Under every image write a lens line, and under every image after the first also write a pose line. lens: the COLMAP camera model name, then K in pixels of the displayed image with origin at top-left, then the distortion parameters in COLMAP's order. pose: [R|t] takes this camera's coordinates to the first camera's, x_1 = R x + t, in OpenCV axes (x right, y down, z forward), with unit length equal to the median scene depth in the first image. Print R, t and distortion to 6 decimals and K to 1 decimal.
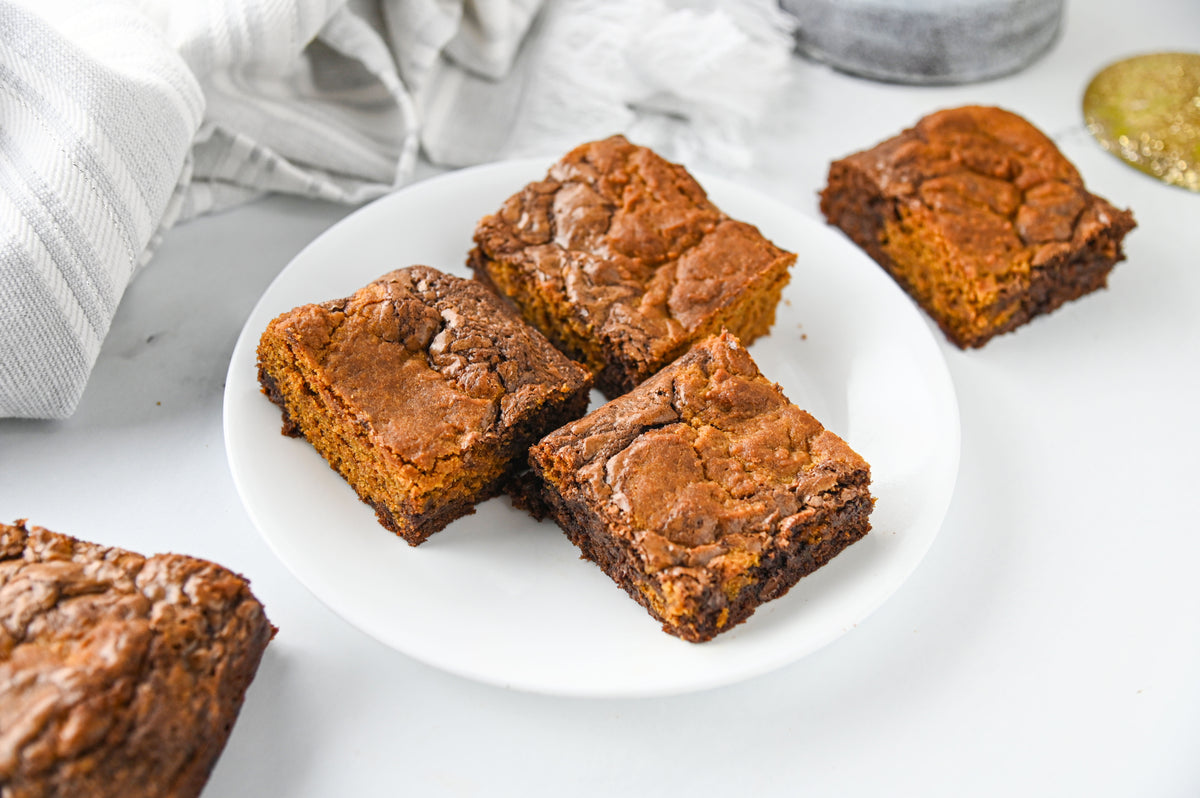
lens RADIAL K [[1541.8, 0, 600.7], [0, 1541.8, 394.9], [0, 0, 1]] dist [0.101932, 0.010448]
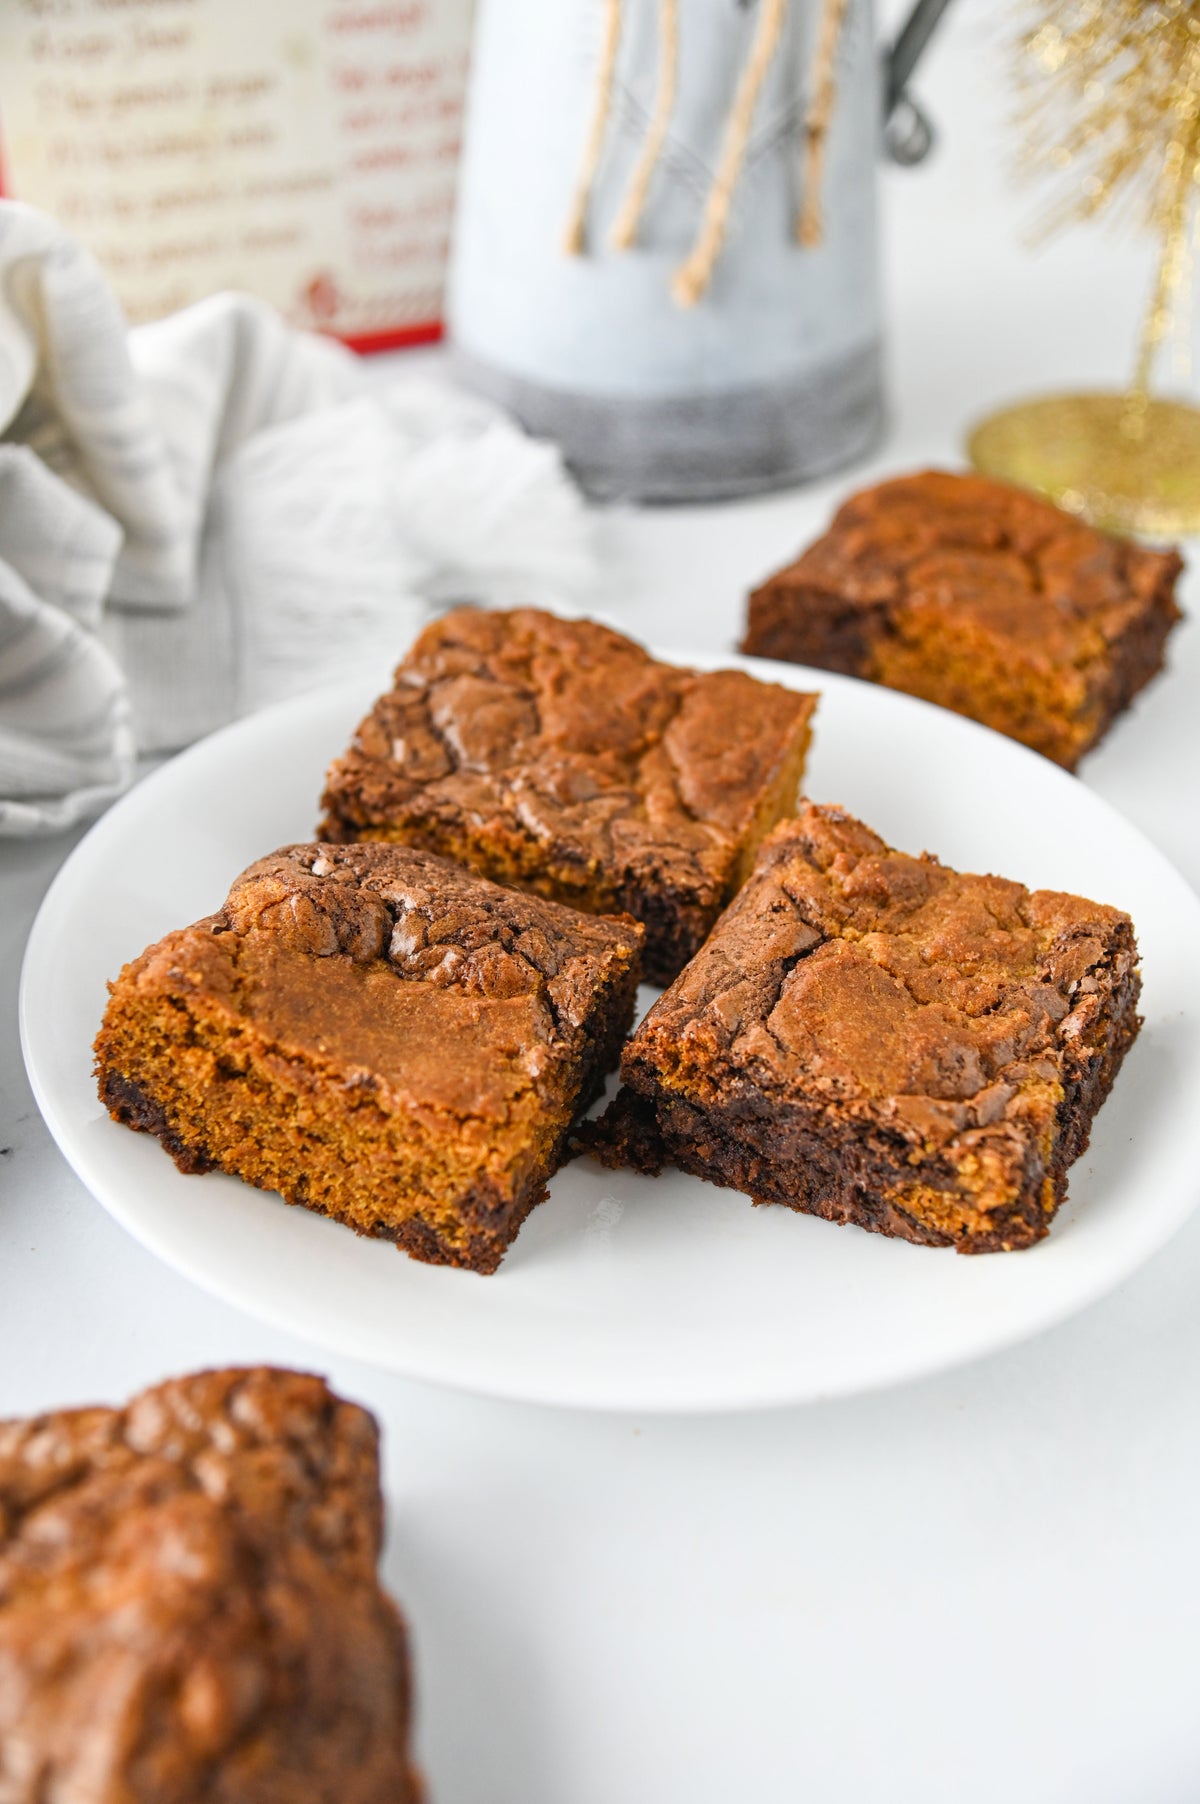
lens RADIAL K [[2317.8, 0, 597.0], [0, 2317.8, 902.7], [0, 0, 1]] dist [0.101932, 0.010448]
pose [[0.906693, -0.266026, 0.327320, -0.324864], [0.315625, 0.942704, -0.108124, 0.072739], [-0.279802, 0.201345, 0.938707, 0.153384]]
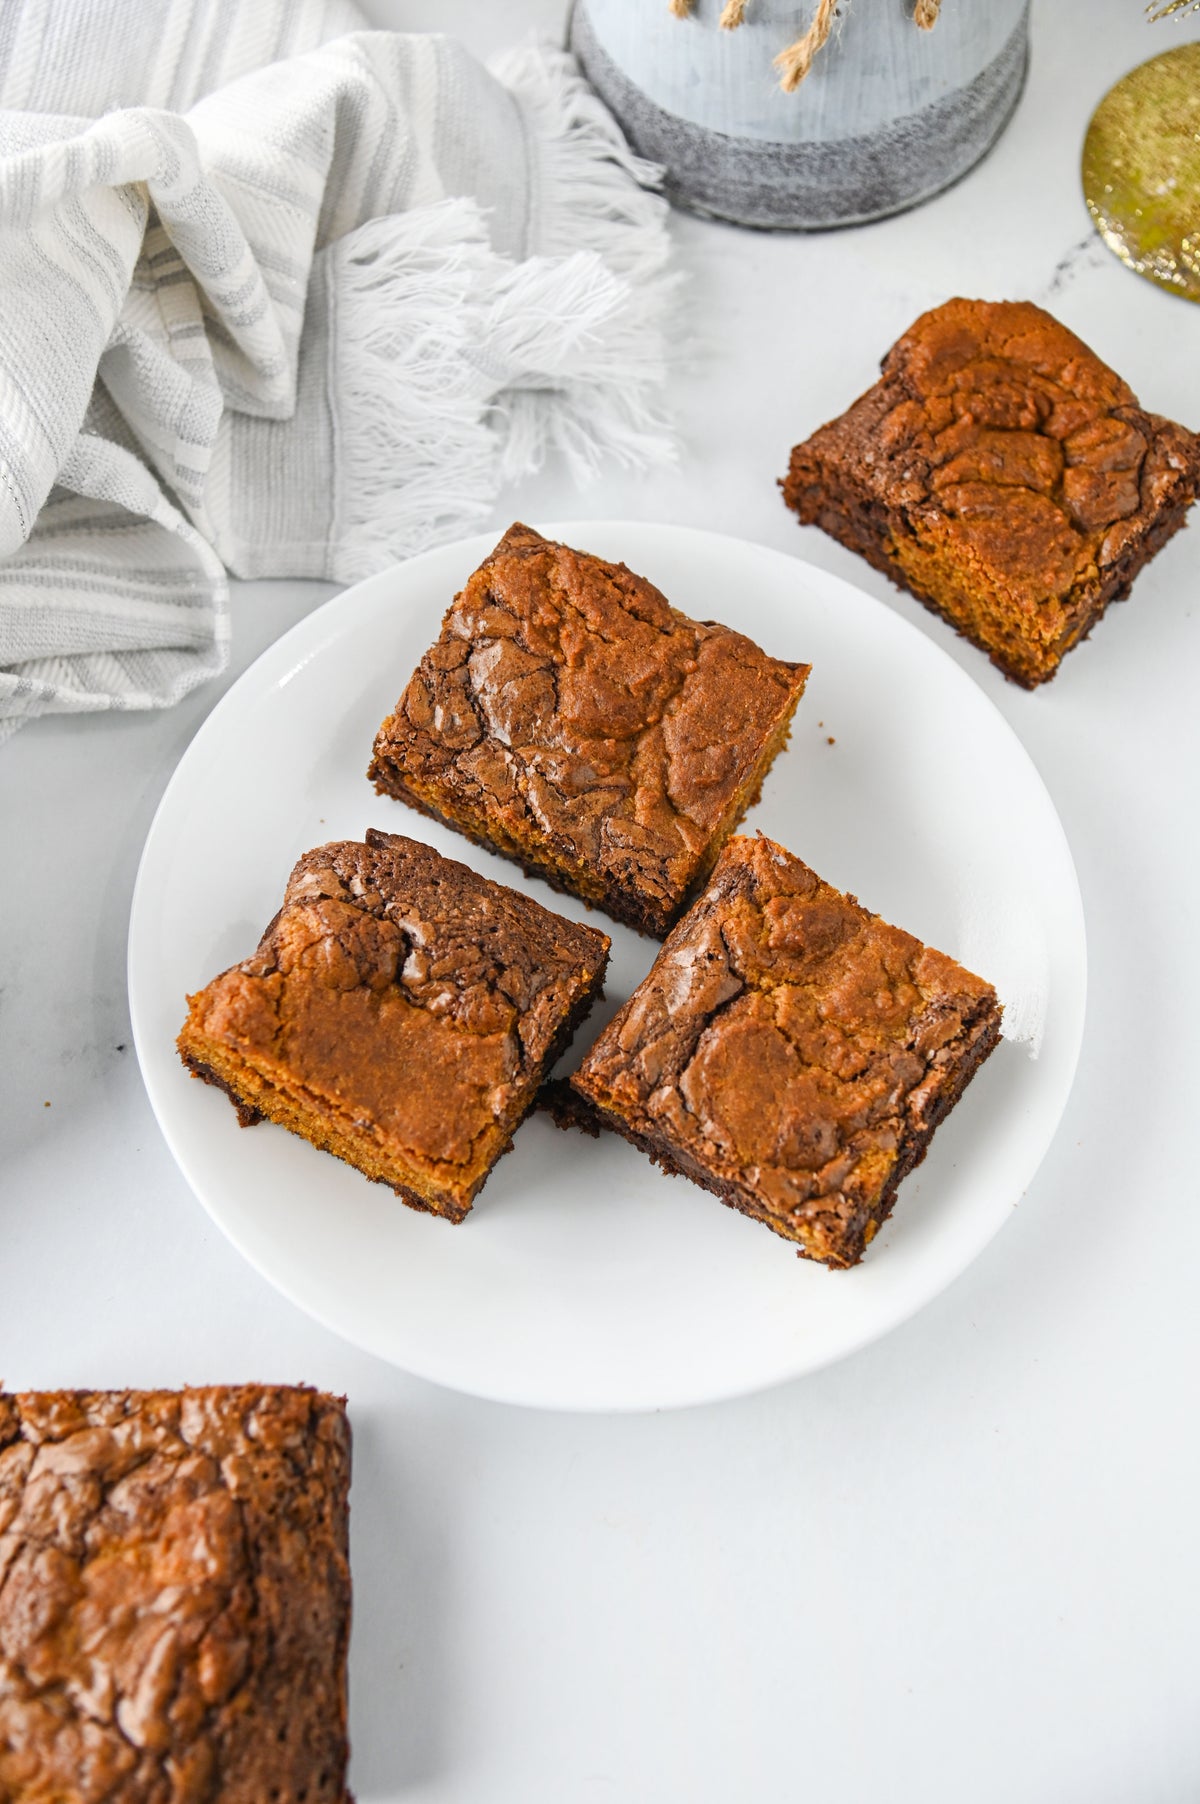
lens RADIAL K [[2317.8, 0, 597.0], [0, 2317.8, 902.7], [0, 0, 1]] dist [0.101932, 0.010448]
pose [[0.956422, -0.282084, 0.075401, -0.095249], [0.238033, 0.902803, 0.358173, -0.451618], [-0.169107, -0.324616, 0.930606, -0.060544]]
